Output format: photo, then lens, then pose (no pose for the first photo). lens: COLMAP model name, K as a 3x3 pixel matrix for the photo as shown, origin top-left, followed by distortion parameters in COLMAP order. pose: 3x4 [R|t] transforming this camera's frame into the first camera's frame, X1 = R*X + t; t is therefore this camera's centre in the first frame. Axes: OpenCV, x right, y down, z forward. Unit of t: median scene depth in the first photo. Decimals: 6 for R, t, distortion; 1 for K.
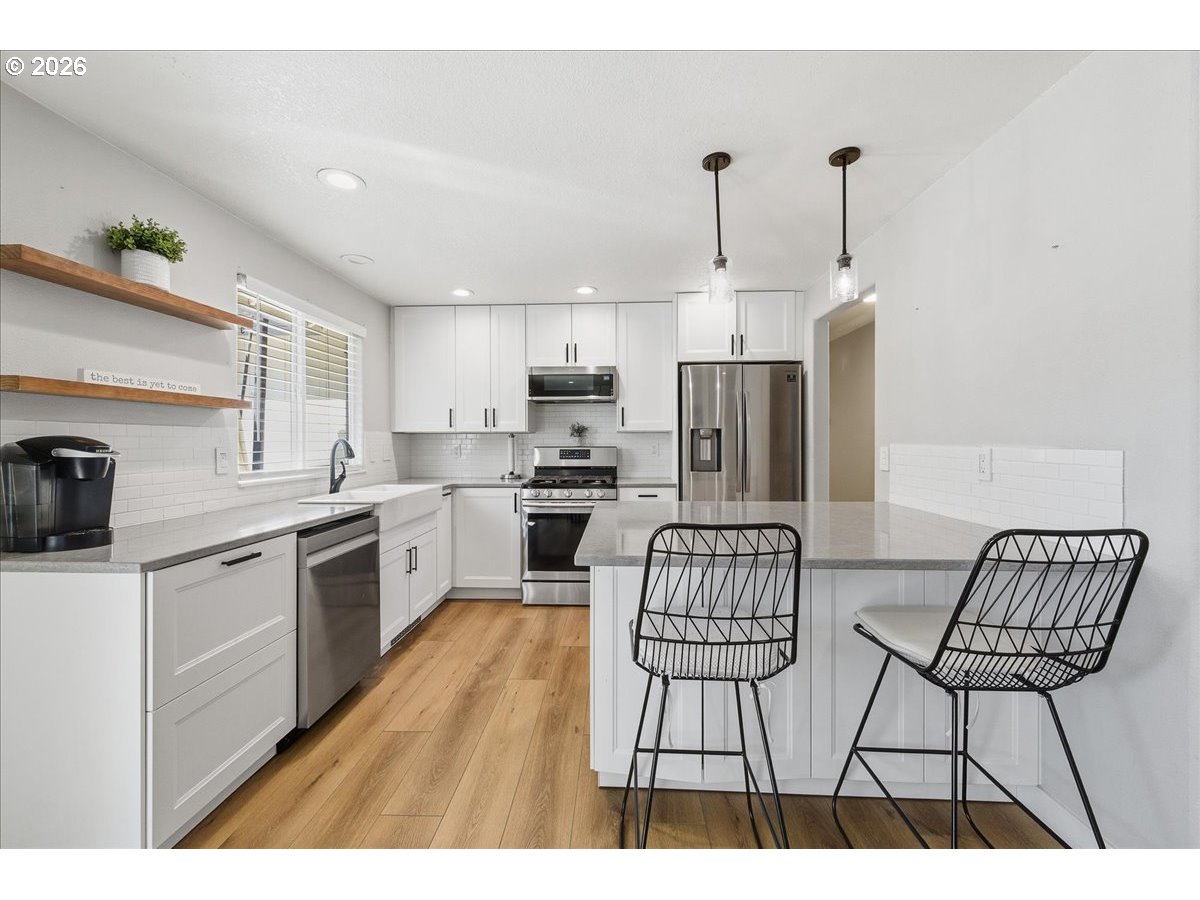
lens RADIAL K [[480.1, 0, 589.6], [0, 480.1, 439.5], [0, 0, 1]] dist [0.013848, -0.000479]
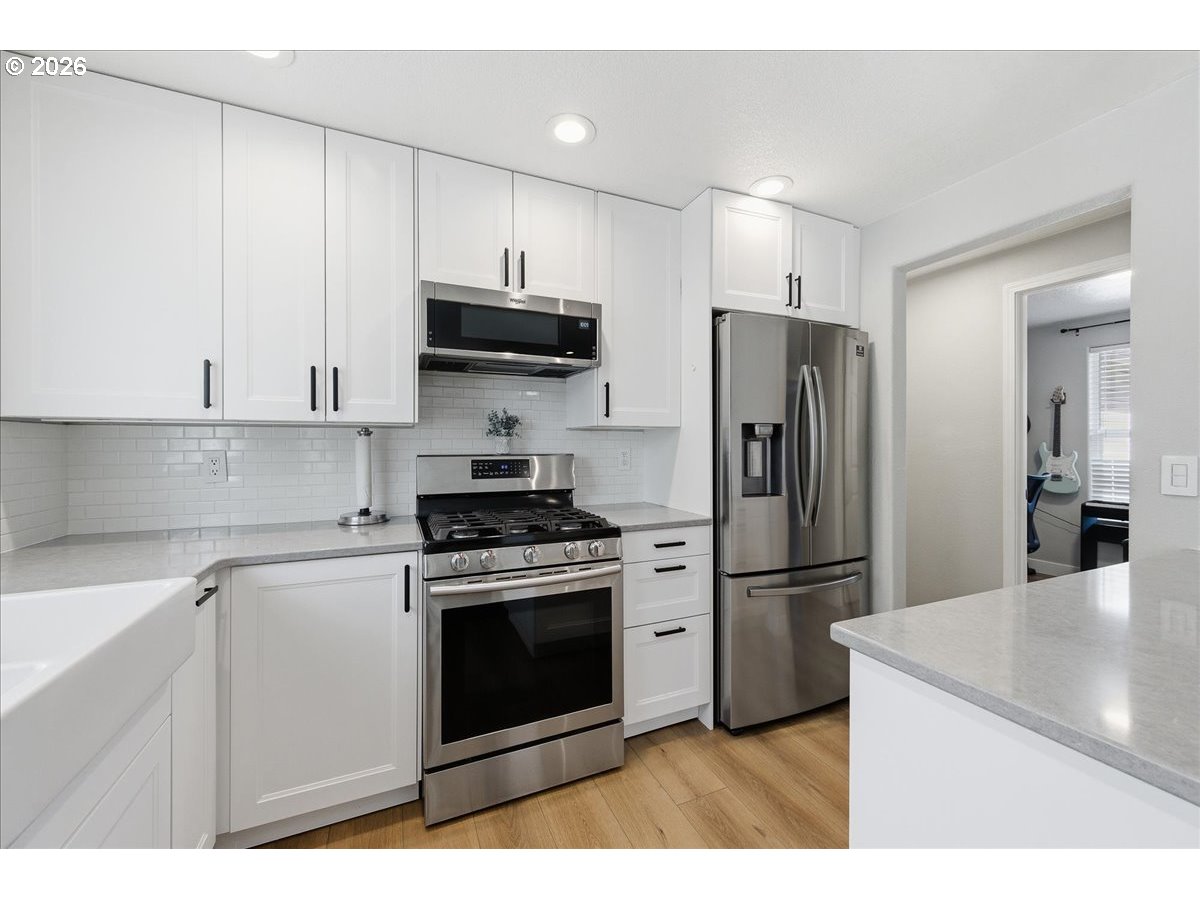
lens RADIAL K [[485.0, 0, 604.5], [0, 485.0, 445.7], [0, 0, 1]] dist [-0.002604, 0.002431]
pose [[0.883897, -0.000529, 0.467681, -0.207881], [-0.004918, 0.999934, 0.010427, -0.000805], [-0.467655, -0.011517, 0.883836, 0.554709]]
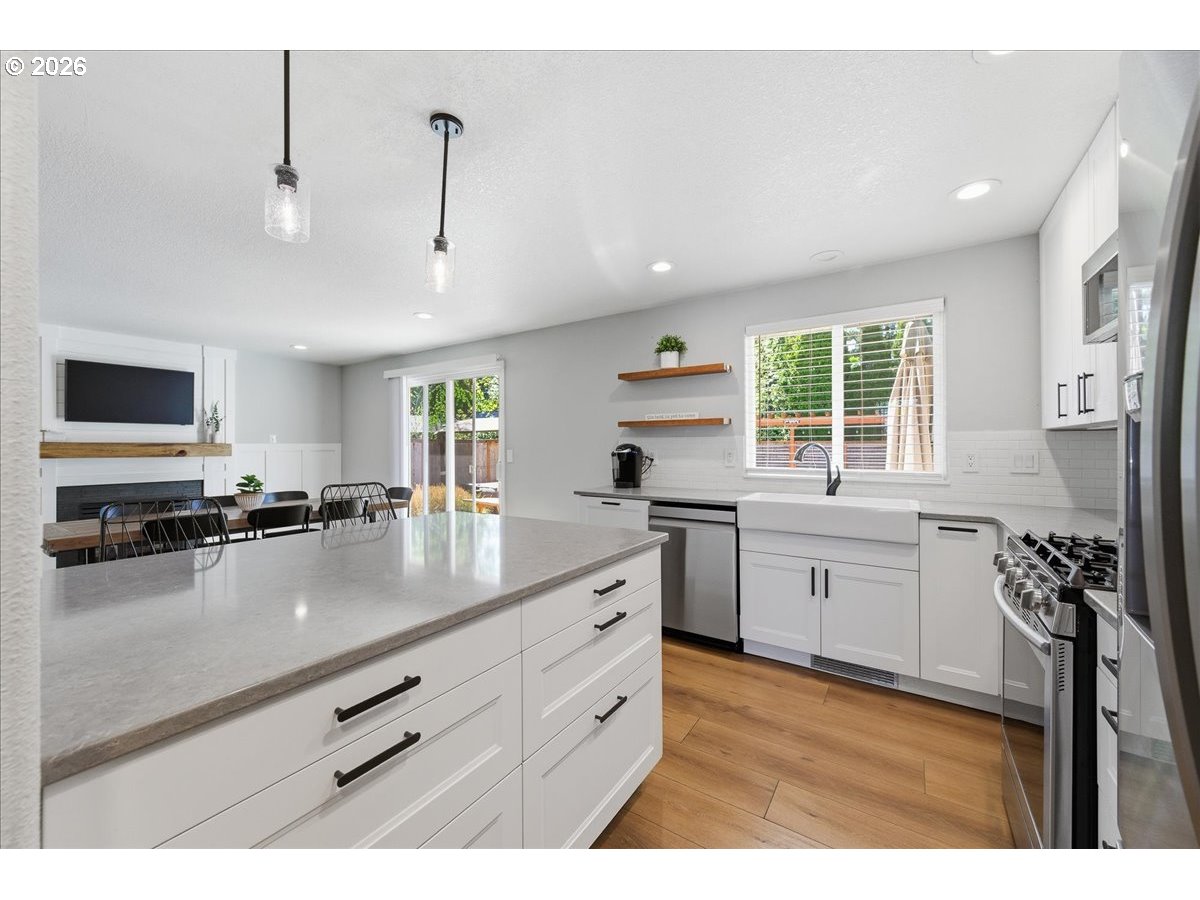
lens RADIAL K [[480.1, 0, 606.3], [0, 480.1, 446.9], [0, 0, 1]] dist [0.013848, -0.000479]
pose [[-0.507153, 0.004838, -0.861843, 0.476145], [0.007053, 0.999974, 0.001463, 0.002955], [0.861827, -0.005337, -0.507174, 0.927029]]
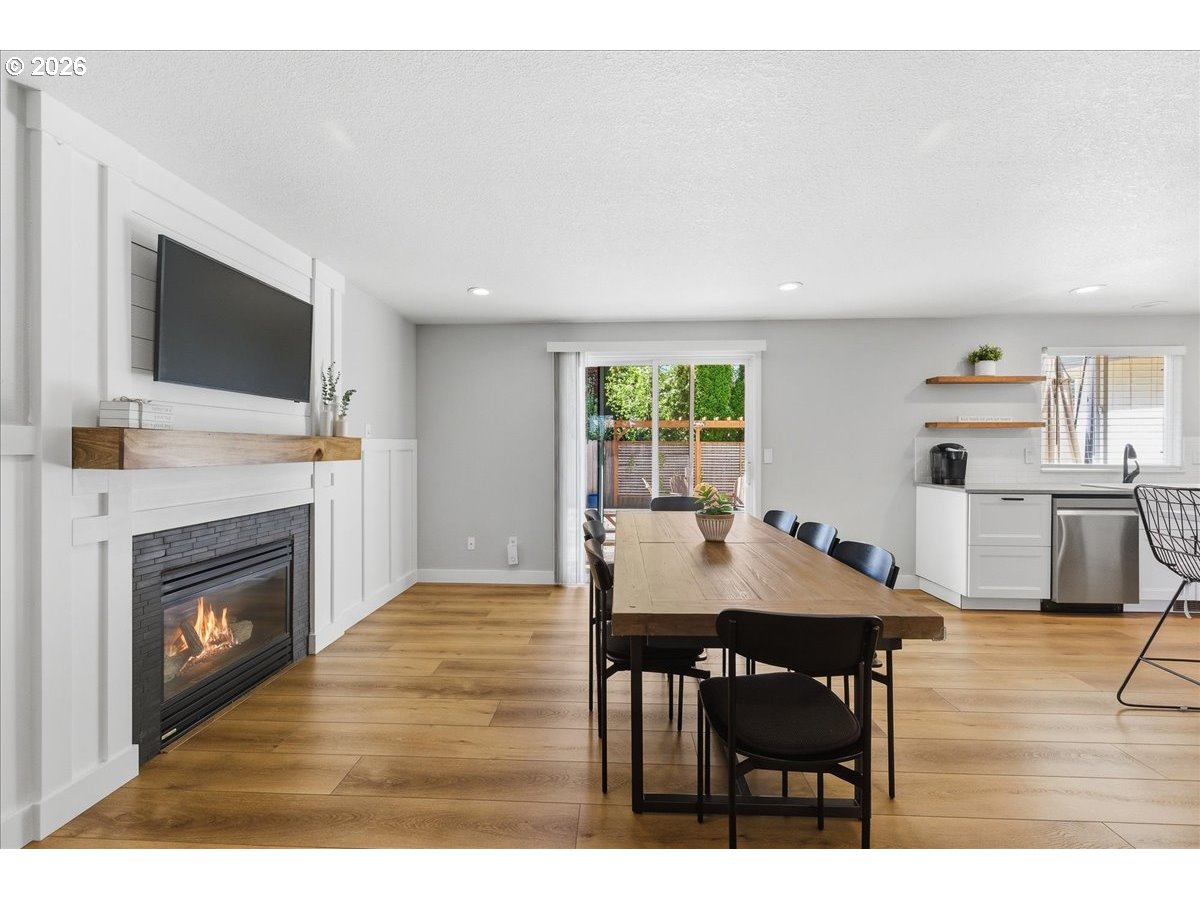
lens RADIAL K [[485.0, 0, 604.7], [0, 485.0, 447.2], [0, 0, 1]] dist [-0.002604, 0.002431]
pose [[0.031282, 0.005526, -0.999495, 0.652518], [0.000784, 0.999984, 0.005554, -0.000614], [0.999510, -0.000957, 0.031278, -0.419806]]
